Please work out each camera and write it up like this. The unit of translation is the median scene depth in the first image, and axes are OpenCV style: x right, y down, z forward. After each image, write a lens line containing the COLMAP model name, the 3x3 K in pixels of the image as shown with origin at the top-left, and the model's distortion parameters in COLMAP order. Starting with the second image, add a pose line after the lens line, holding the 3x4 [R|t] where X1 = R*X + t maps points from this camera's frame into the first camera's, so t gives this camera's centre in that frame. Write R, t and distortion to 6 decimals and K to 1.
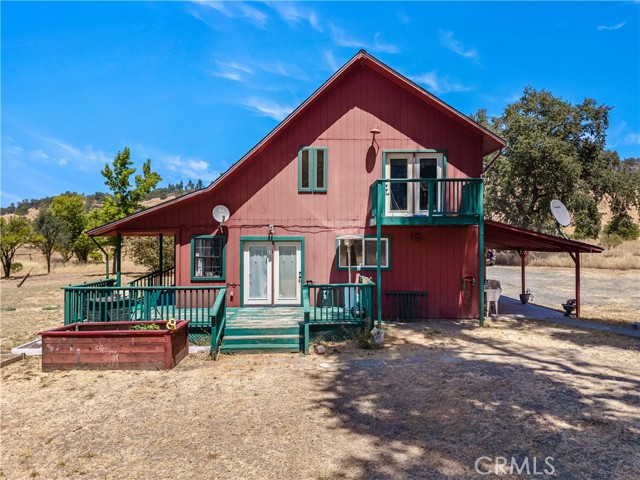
lens RADIAL K [[417.6, 0, 321.0], [0, 417.6, 241.0], [0, 0, 1]] dist [-0.031715, -0.002545]
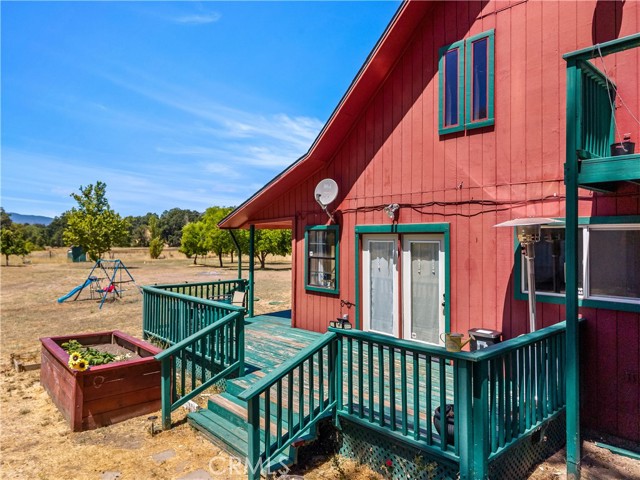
lens RADIAL K [[417.6, 0, 318.8], [0, 417.6, 238.8], [0, 0, 1]] dist [-0.031715, -0.002545]
pose [[0.646237, 0.002057, -0.763134, 0.236814], [0.005715, 0.999955, 0.007534, 0.002663], [0.763116, -0.009230, 0.646196, 0.559007]]
